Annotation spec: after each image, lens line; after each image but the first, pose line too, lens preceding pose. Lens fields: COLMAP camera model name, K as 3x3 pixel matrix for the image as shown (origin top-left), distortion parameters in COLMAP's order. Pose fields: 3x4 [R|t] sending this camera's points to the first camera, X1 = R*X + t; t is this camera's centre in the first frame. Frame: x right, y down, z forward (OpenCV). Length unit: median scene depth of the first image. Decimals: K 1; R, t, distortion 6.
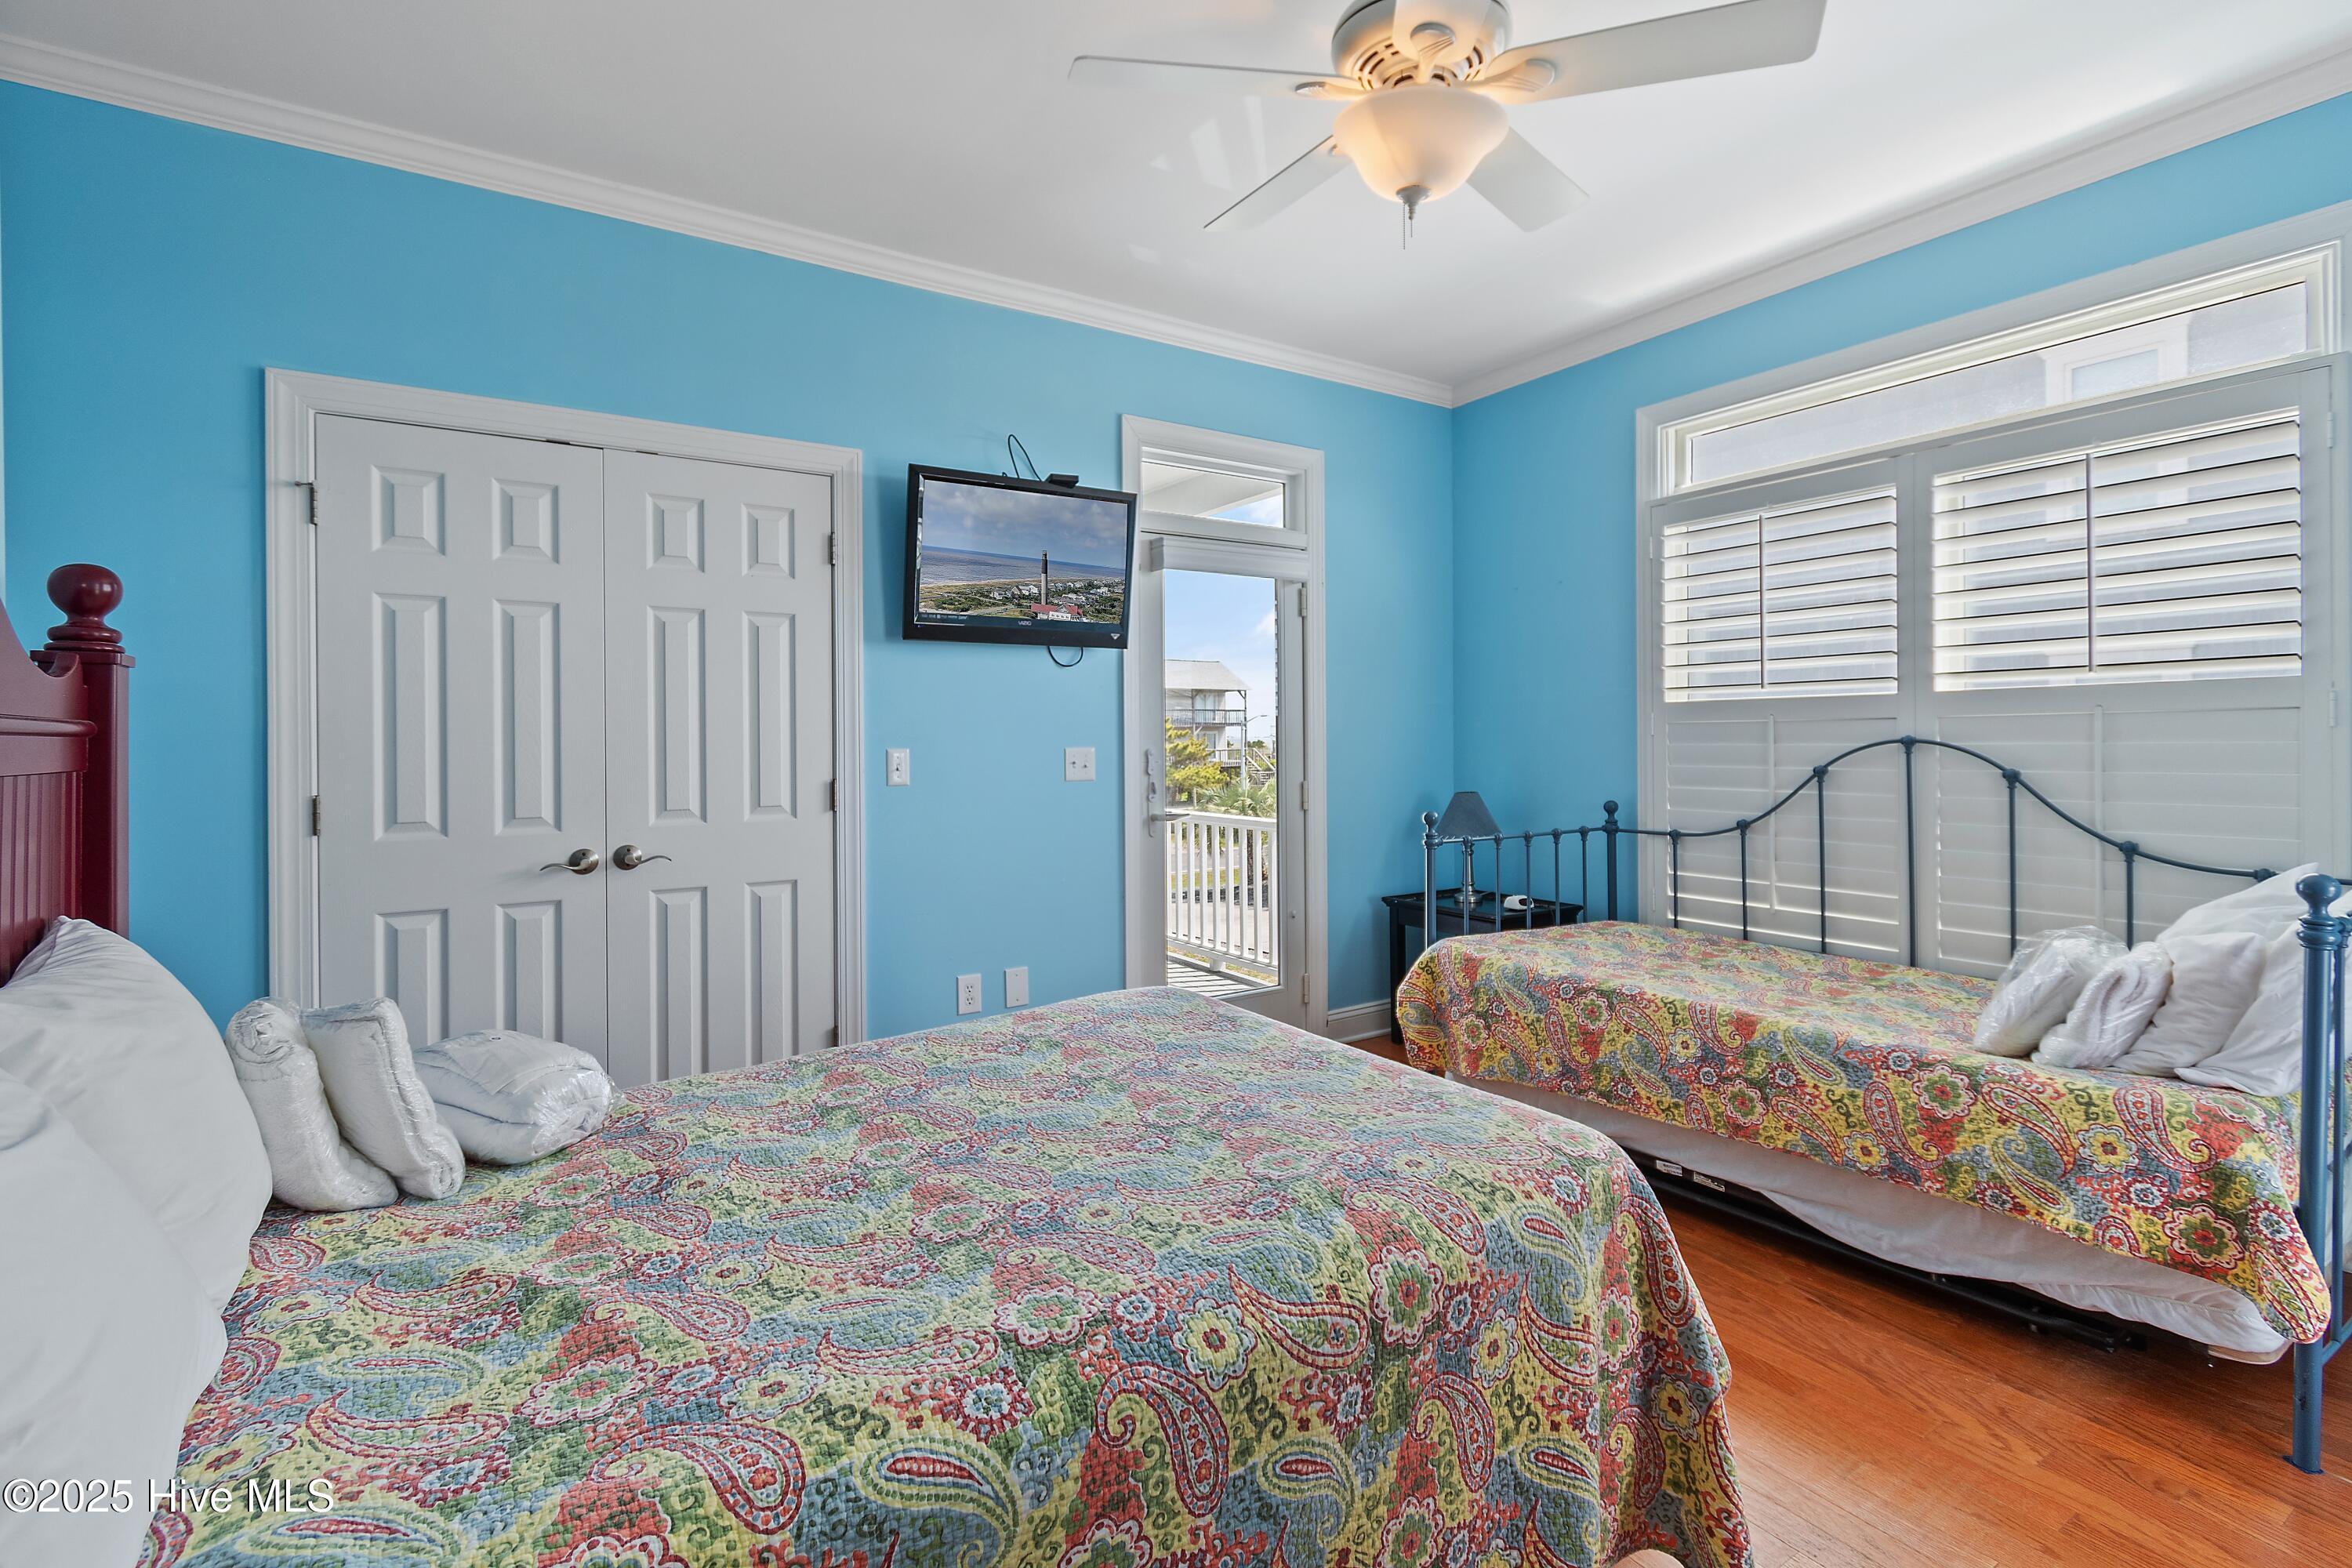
lens RADIAL K [[1059.3, 0, 1163.5], [0, 1059.3, 741.6], [0, 0, 1]] dist [-0.002811, -0.000390]
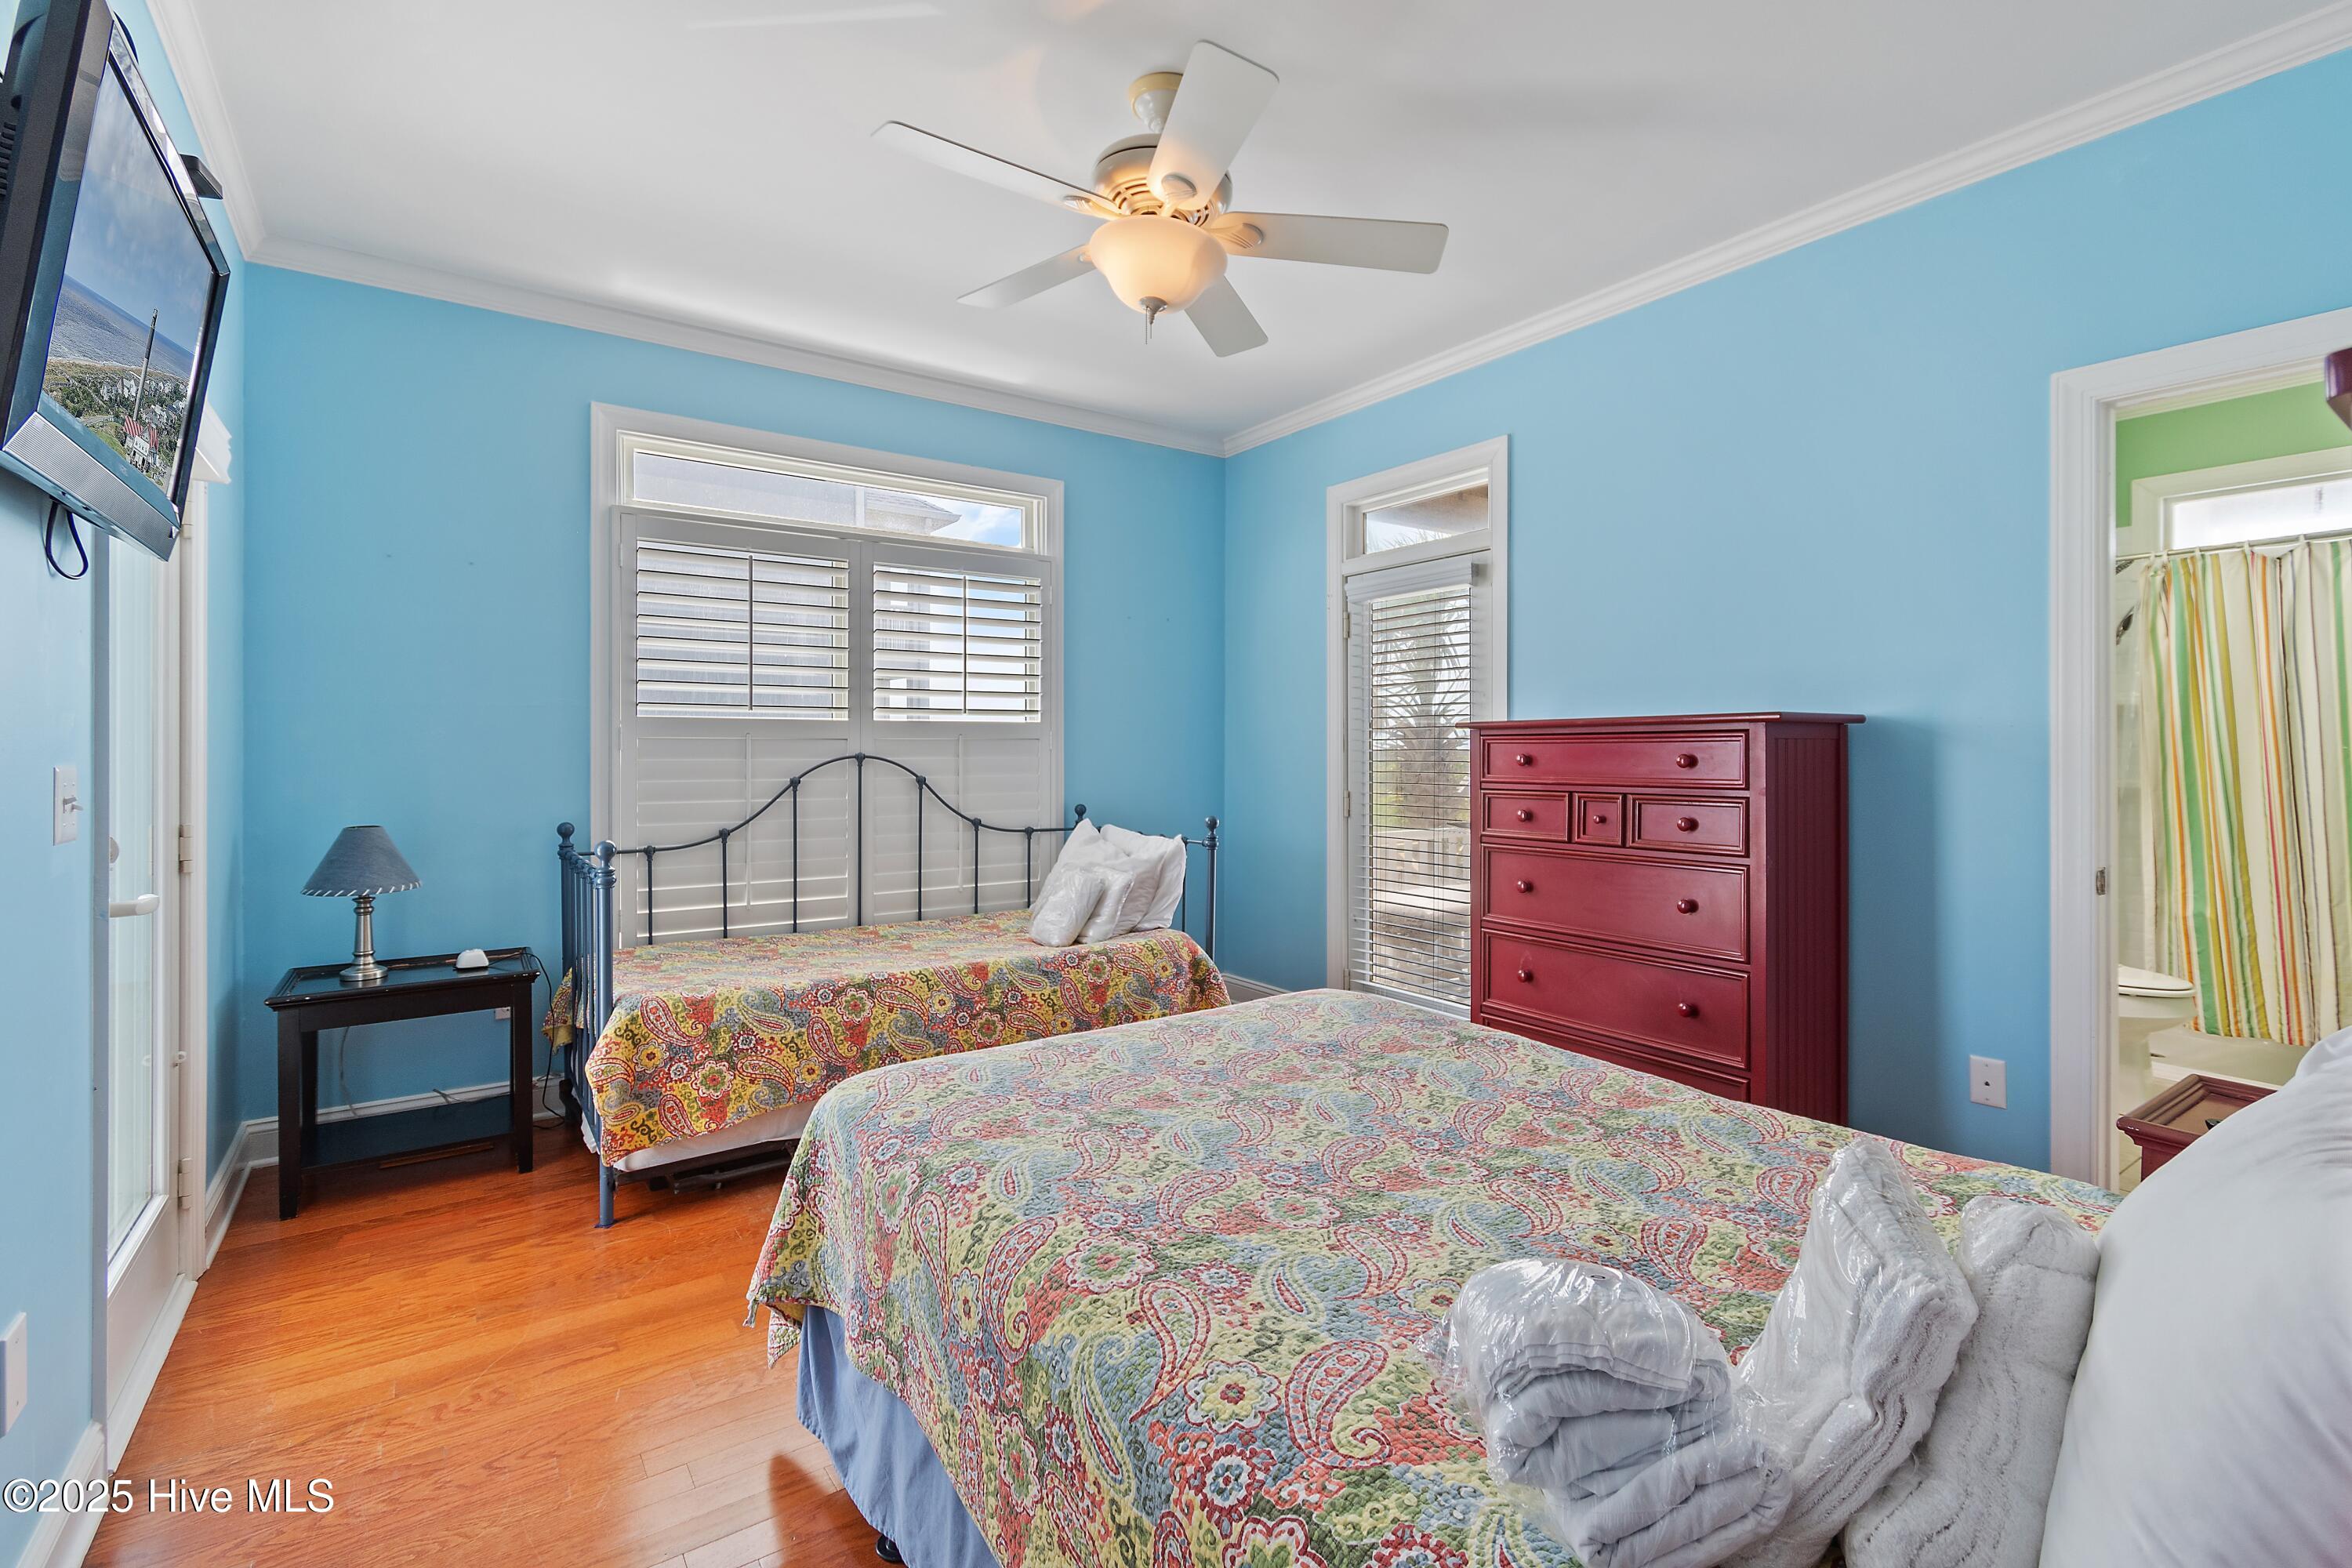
lens RADIAL K [[1059.3, 0, 1163.5], [0, 1059.3, 741.6], [0, 0, 1]] dist [-0.002811, -0.000390]
pose [[-0.054700, 0.018719, 0.998327, -0.663191], [0.000189, 0.999824, -0.018737, 0.005772], [-0.998503, -0.000836, -0.054694, 0.710582]]
